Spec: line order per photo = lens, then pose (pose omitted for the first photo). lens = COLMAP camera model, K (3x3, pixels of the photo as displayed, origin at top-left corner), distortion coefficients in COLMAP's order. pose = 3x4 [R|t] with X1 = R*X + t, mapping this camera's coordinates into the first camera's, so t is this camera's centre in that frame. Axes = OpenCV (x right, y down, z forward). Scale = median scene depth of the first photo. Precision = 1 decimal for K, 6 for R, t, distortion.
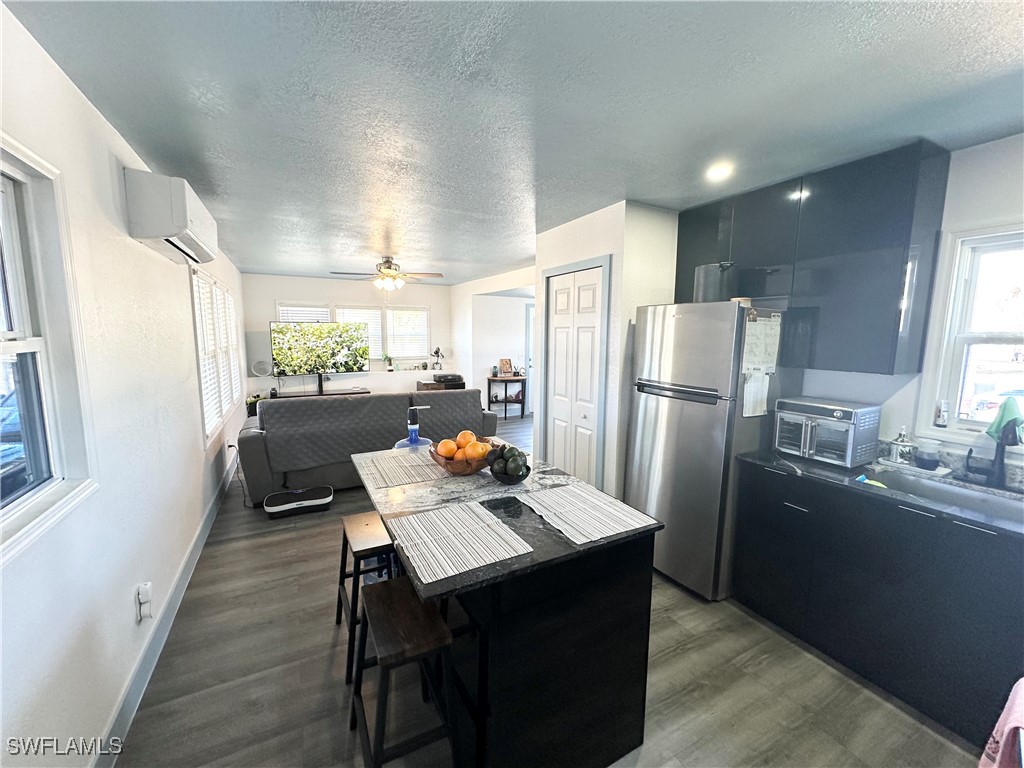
lens RADIAL K [[408.6, 0, 512.0], [0, 408.6, 384.0], [0, 0, 1]] dist [-0.002065, 0.000612]
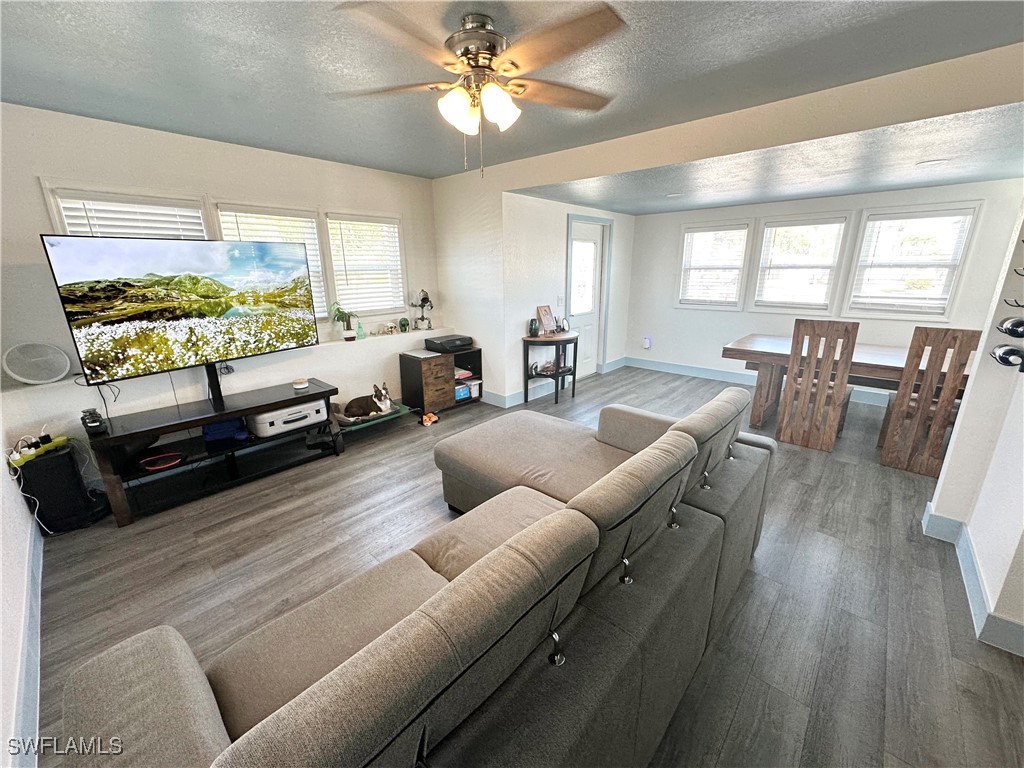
lens RADIAL K [[408.6, 0, 512.0], [0, 408.6, 384.0], [0, 0, 1]] dist [-0.002065, 0.000612]
pose [[0.940469, -0.111780, 0.320972, -0.298007], [0.062140, 0.985003, 0.160956, -0.050862], [-0.334150, -0.131429, 0.933312, 0.456106]]
